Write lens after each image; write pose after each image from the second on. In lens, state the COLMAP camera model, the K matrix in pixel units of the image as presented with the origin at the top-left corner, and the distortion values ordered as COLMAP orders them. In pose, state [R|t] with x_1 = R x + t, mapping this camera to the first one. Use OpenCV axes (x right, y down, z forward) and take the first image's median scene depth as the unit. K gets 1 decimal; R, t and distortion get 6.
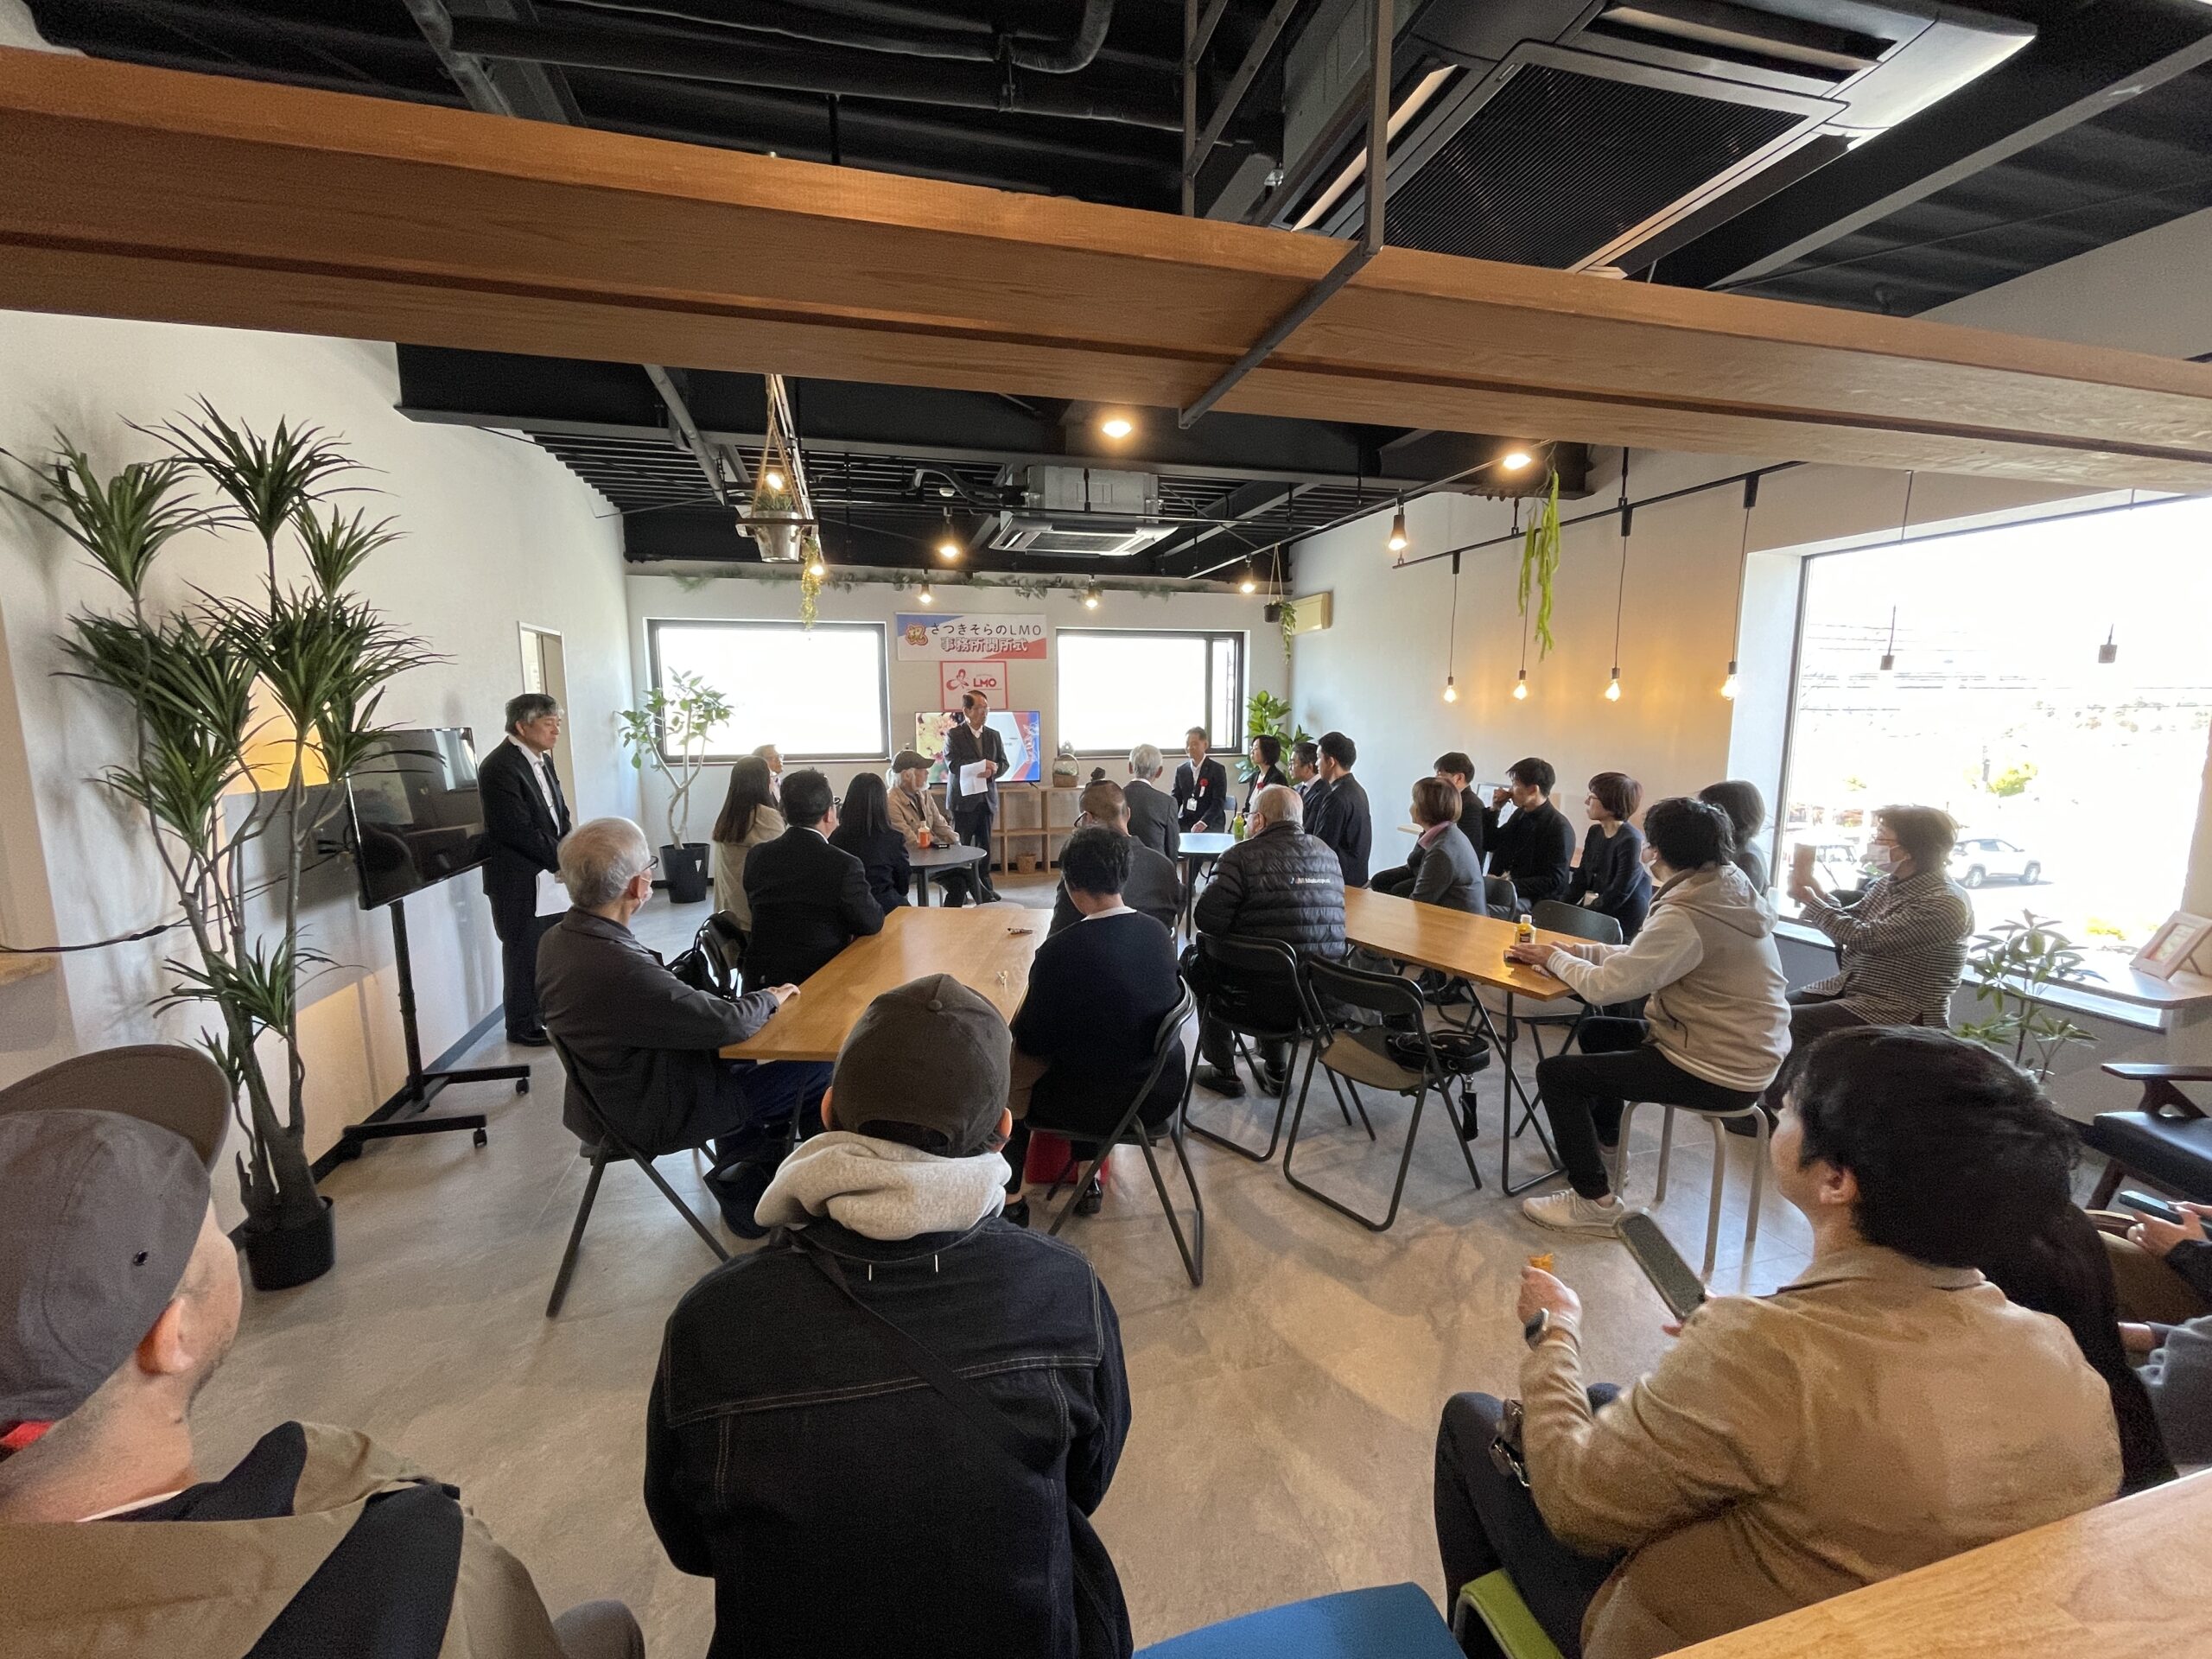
lens RADIAL K [[893.0, 0, 1088.0], [0, 893.0, 836.0], [0, 0, 1]] dist [-0.007620, 0.000184]
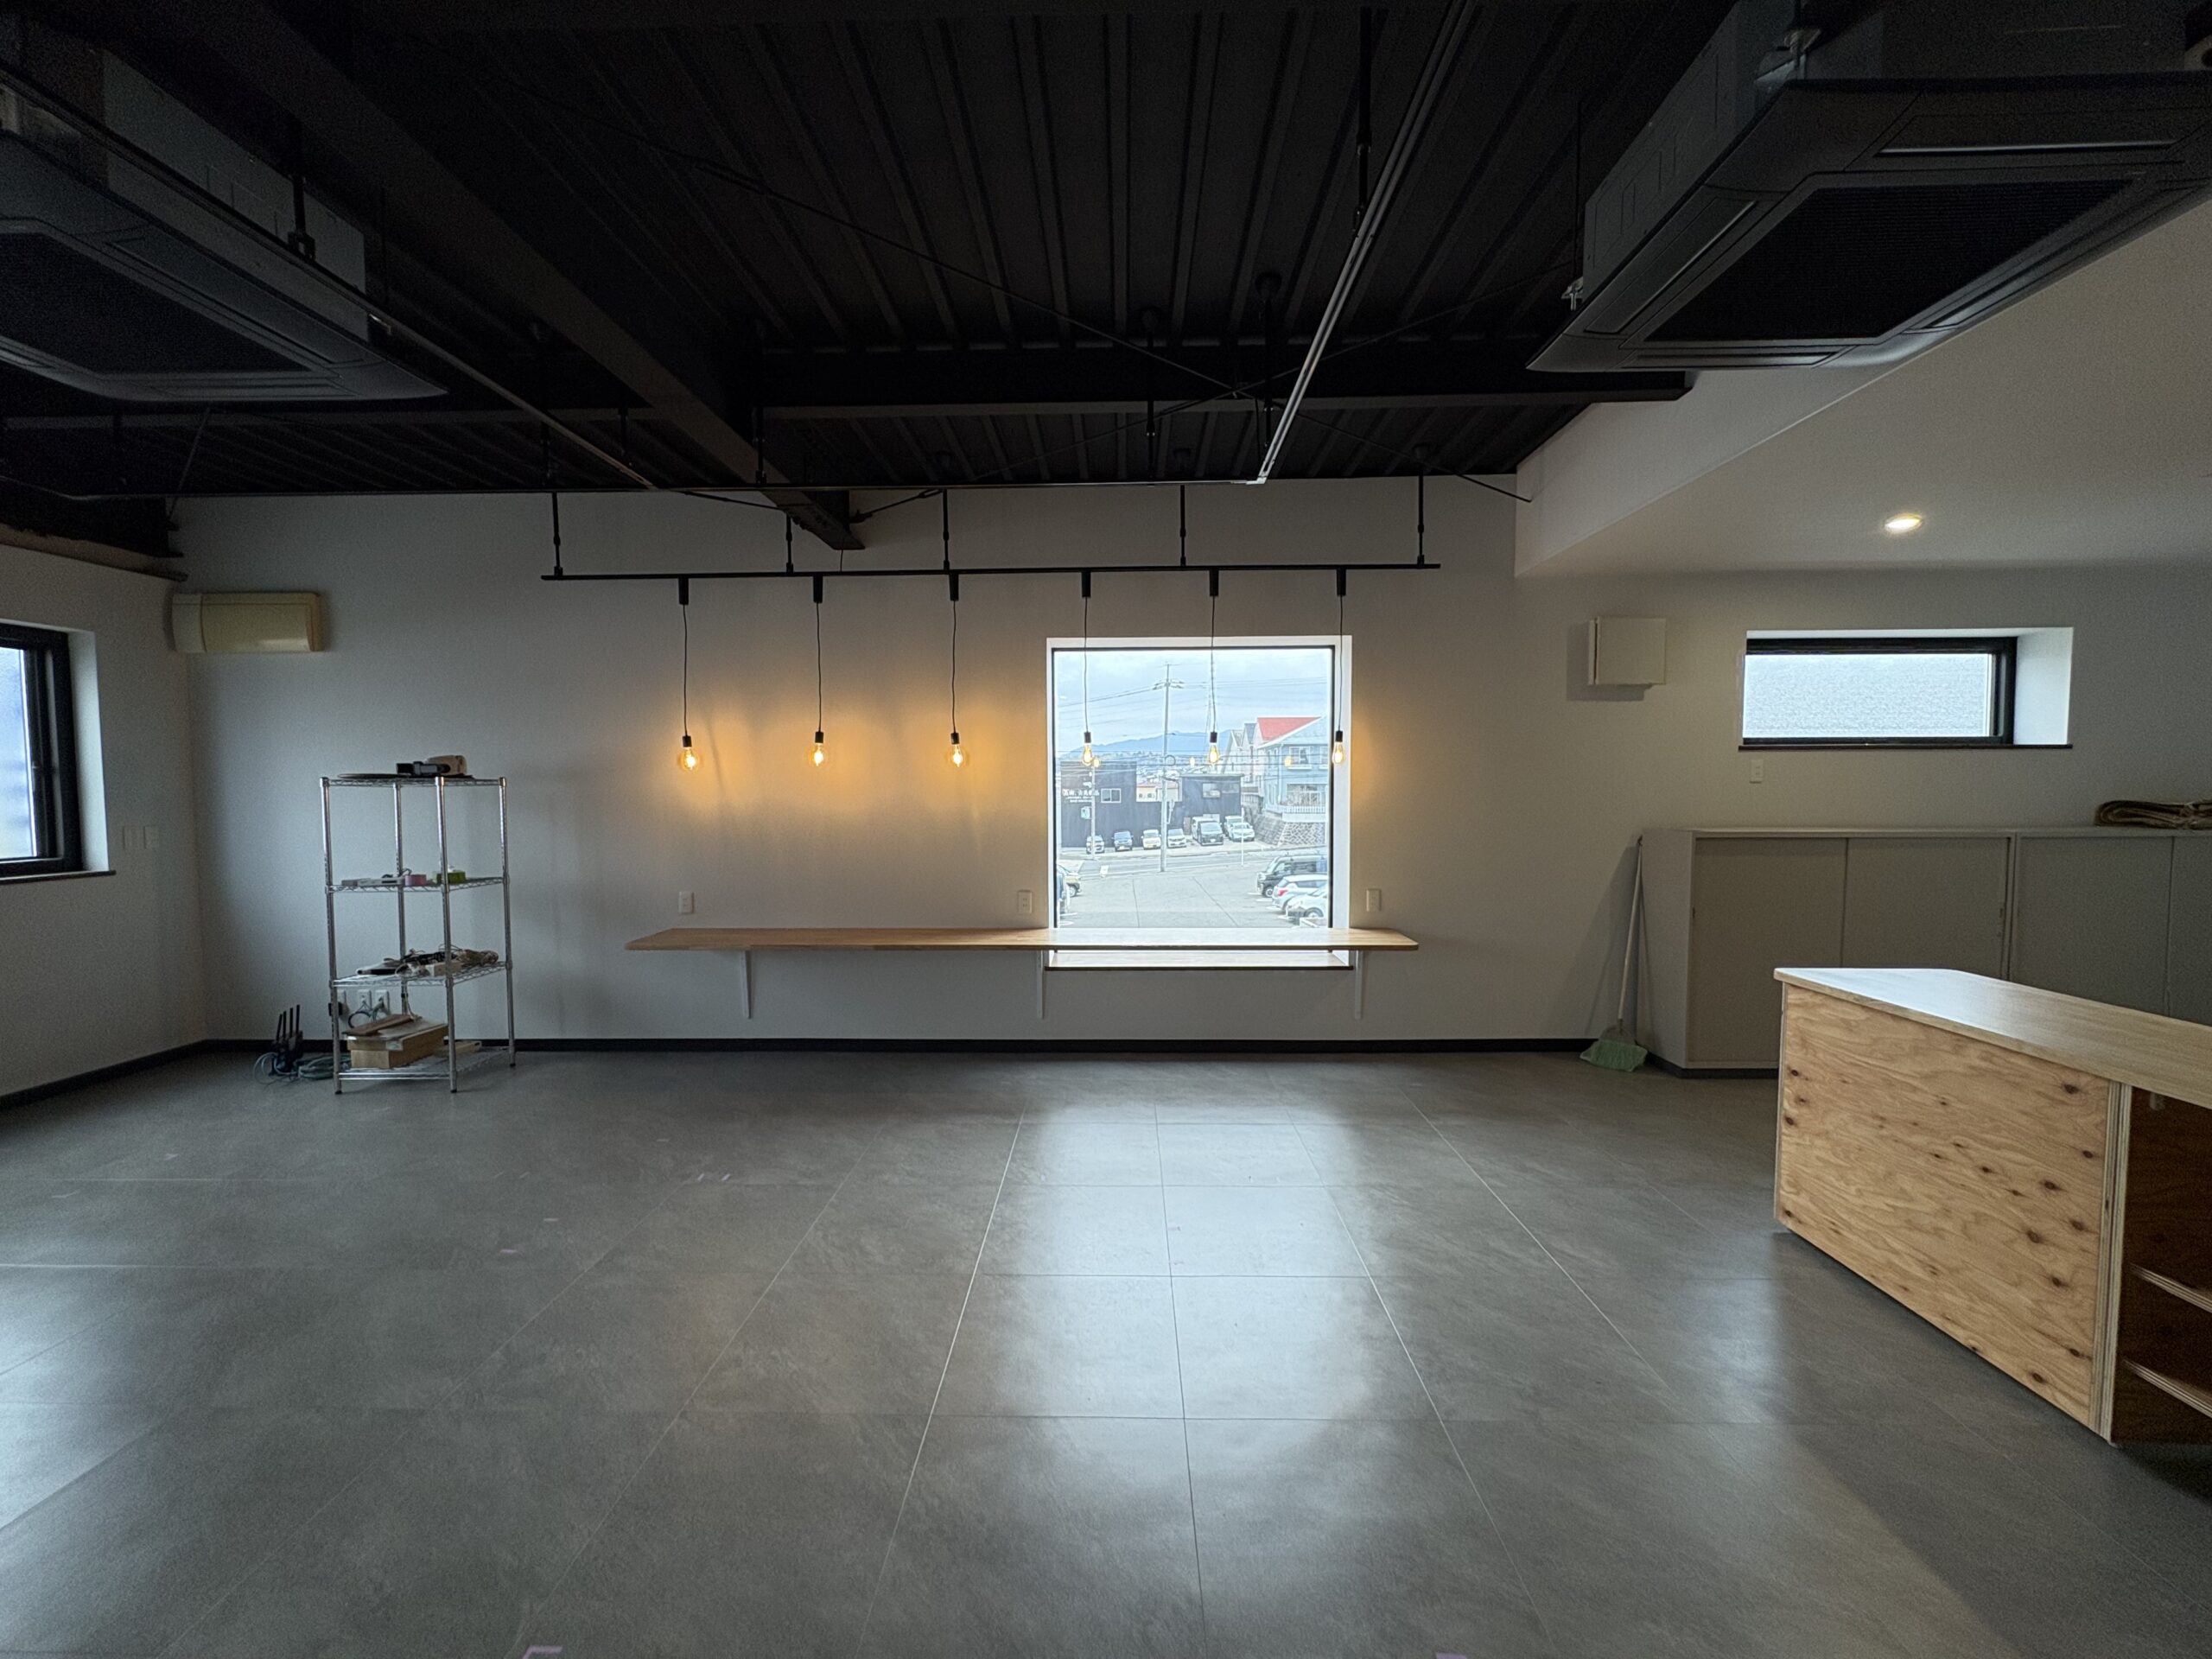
lens RADIAL K [[898.6, 0, 1112.0], [0, 898.6, 833.7], [0, 0, 1]] dist [-0.000865, -0.000028]
pose [[0.253723, -0.048381, 0.966066, -0.290430], [0.148281, 0.988889, 0.010579, -0.059101], [-0.955844, 0.140565, 0.258078, 0.543114]]
